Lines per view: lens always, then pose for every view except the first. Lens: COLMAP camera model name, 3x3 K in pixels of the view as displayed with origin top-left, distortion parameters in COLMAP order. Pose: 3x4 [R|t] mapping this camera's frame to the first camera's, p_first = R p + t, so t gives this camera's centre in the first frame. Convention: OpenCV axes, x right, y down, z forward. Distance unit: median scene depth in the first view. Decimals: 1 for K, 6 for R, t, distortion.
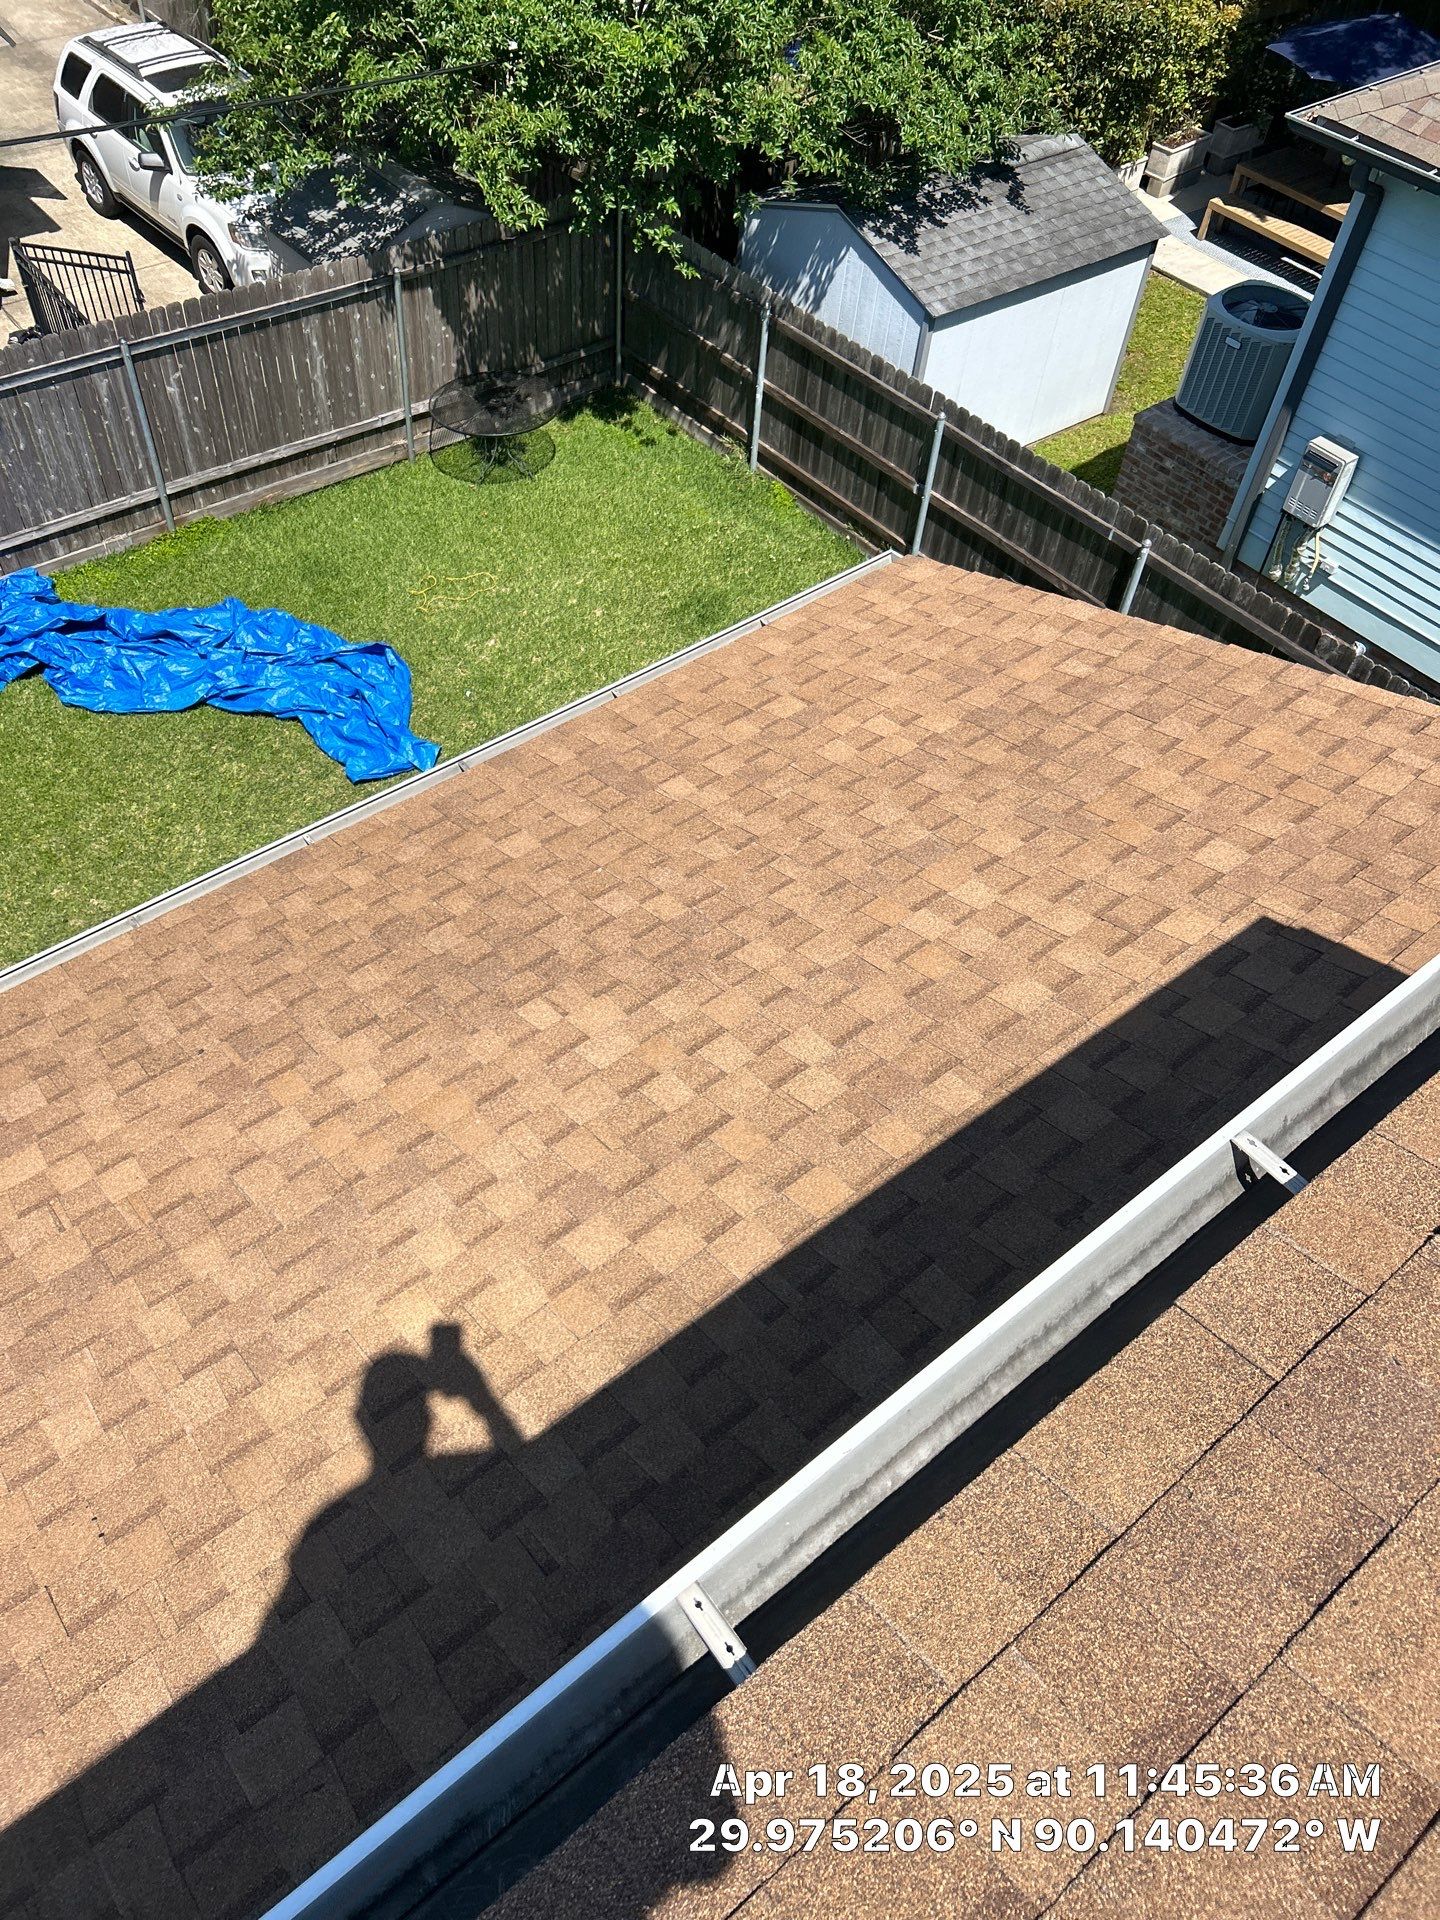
lens RADIAL K [[1460.8, 0, 718.1], [0, 1460.8, 917.4], [0, 0, 1]] dist [0.041392, -0.043647]
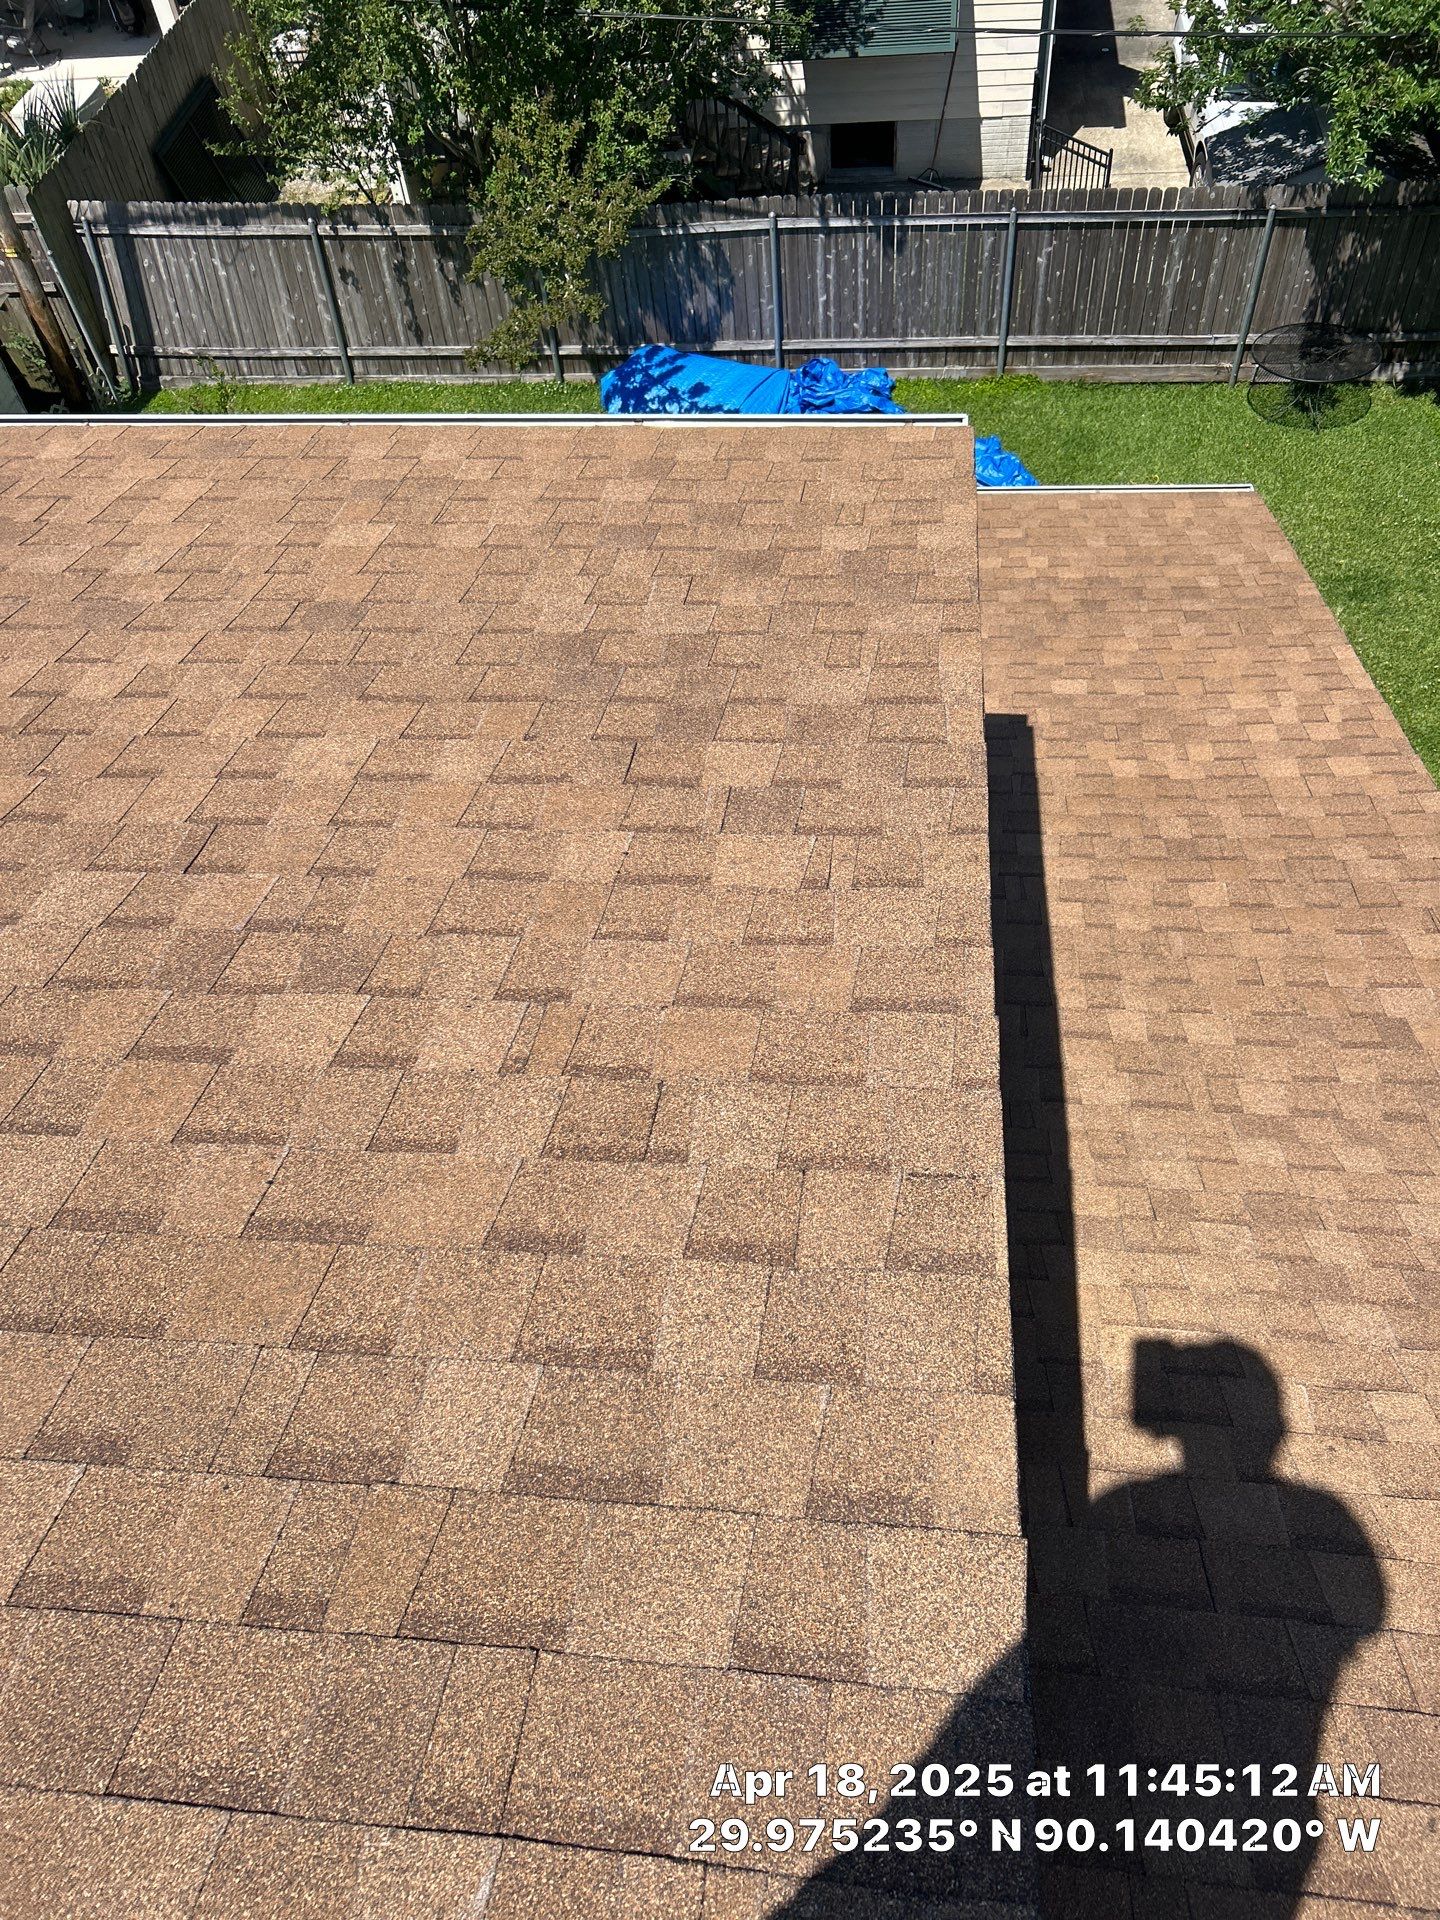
lens RADIAL K [[1460.8, 0, 709.3], [0, 1460.8, 967.2], [0, 0, 1]] dist [0.041392, -0.043647]
pose [[0.684037, 0.495367, -0.535448, 0.372759], [-0.463282, 0.862020, 0.205648, 0.020996], [0.563438, 0.107393, 0.819148, -0.085263]]
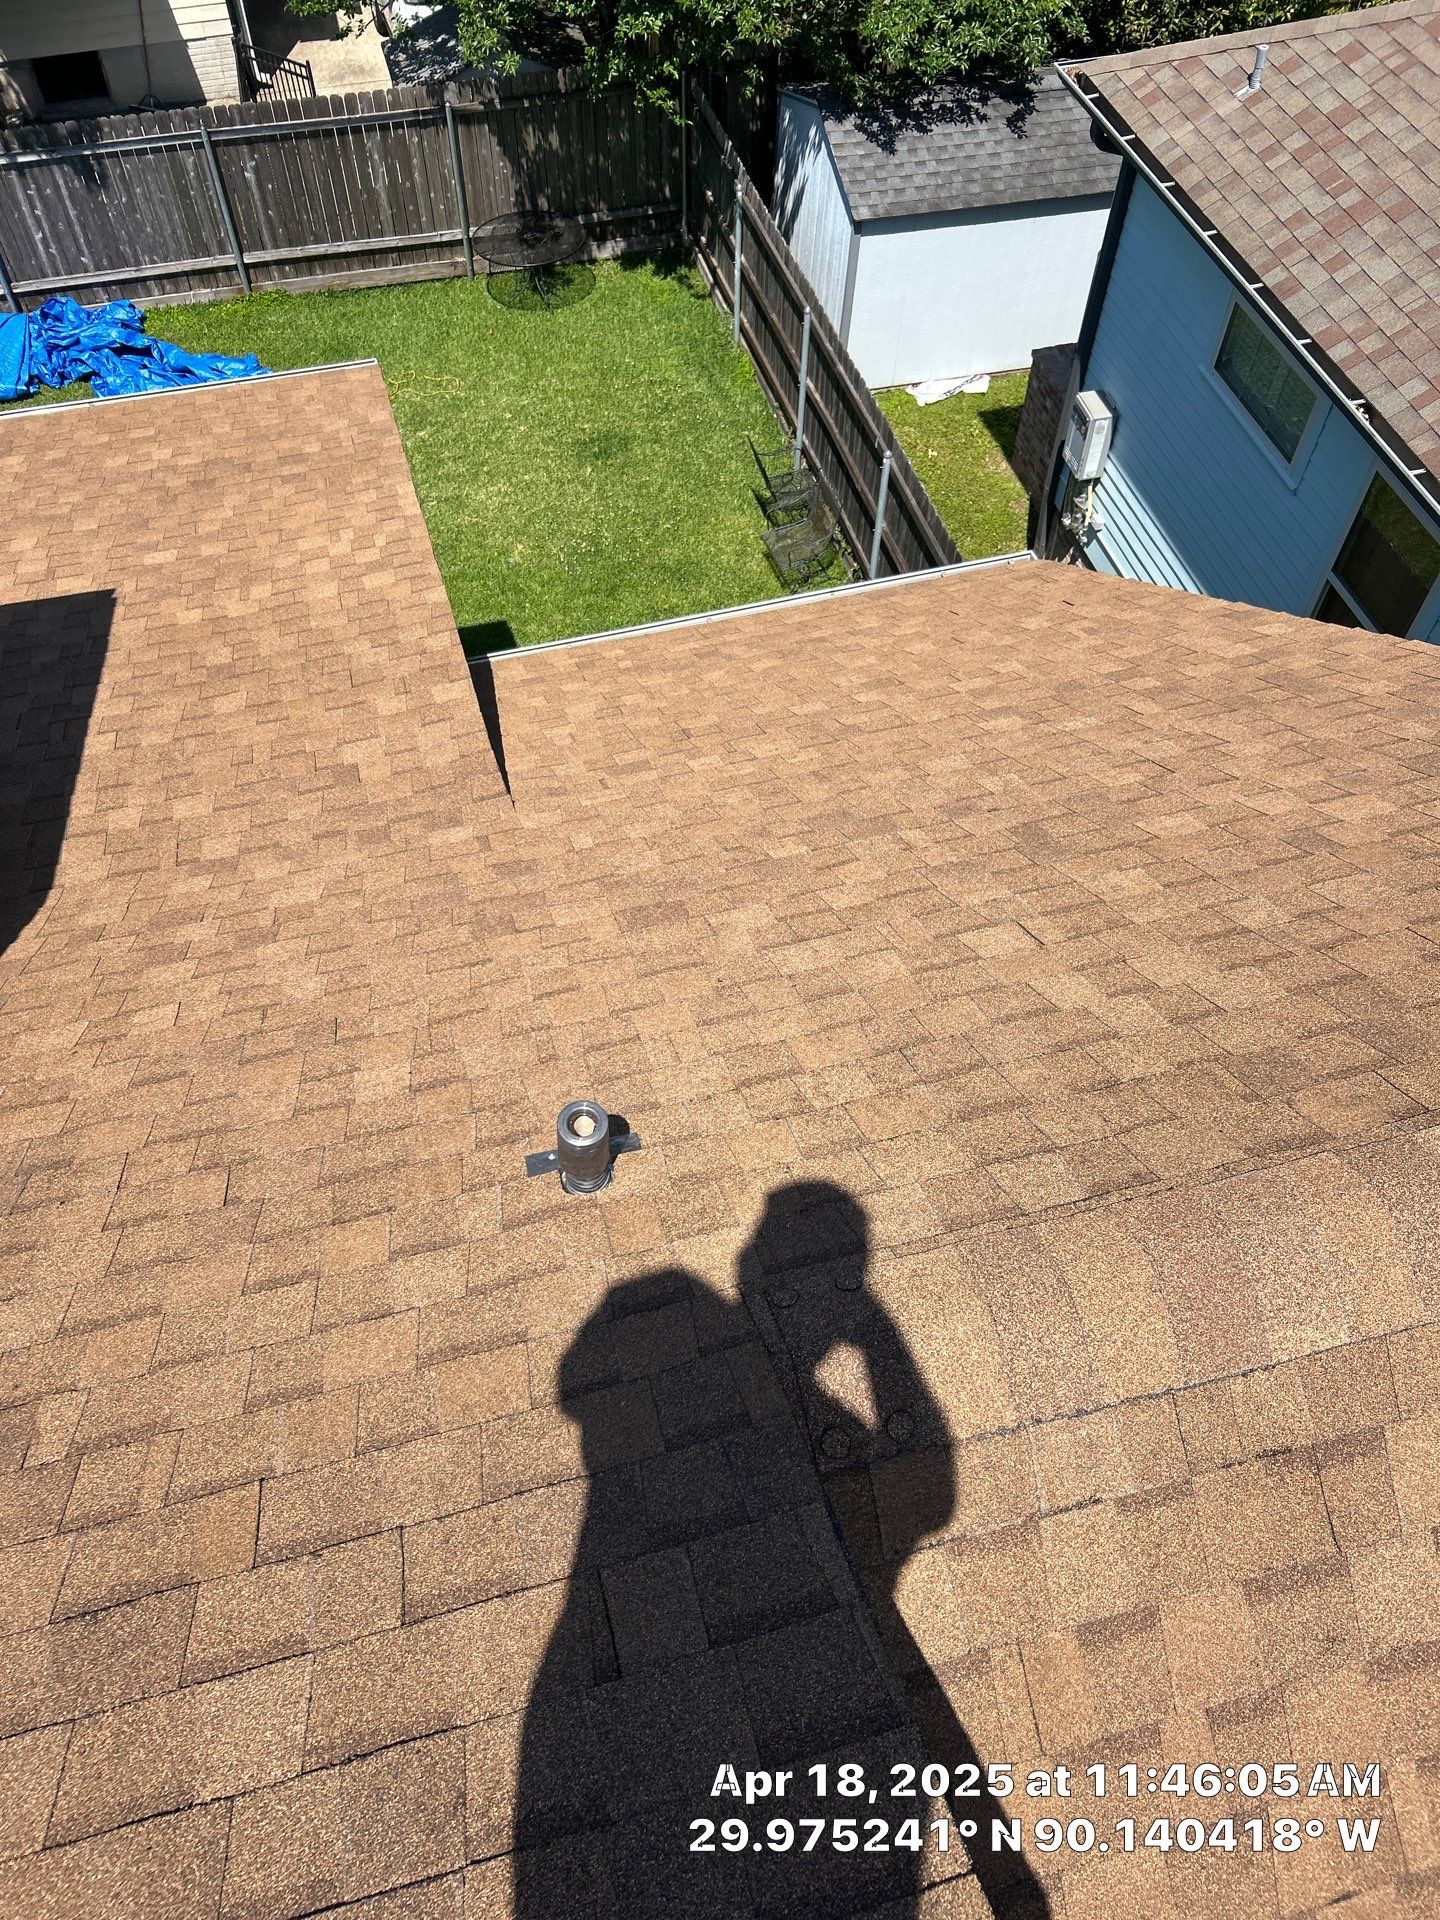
lens RADIAL K [[1460.8, 0, 717.2], [0, 1460.8, 965.3], [0, 0, 1]] dist [0.041392, -0.043647]
pose [[0.905522, 0.311010, -0.288622, 0.538139], [-0.284069, 0.949662, 0.132088, -0.002986], [0.315174, -0.037620, 0.948288, -0.075785]]
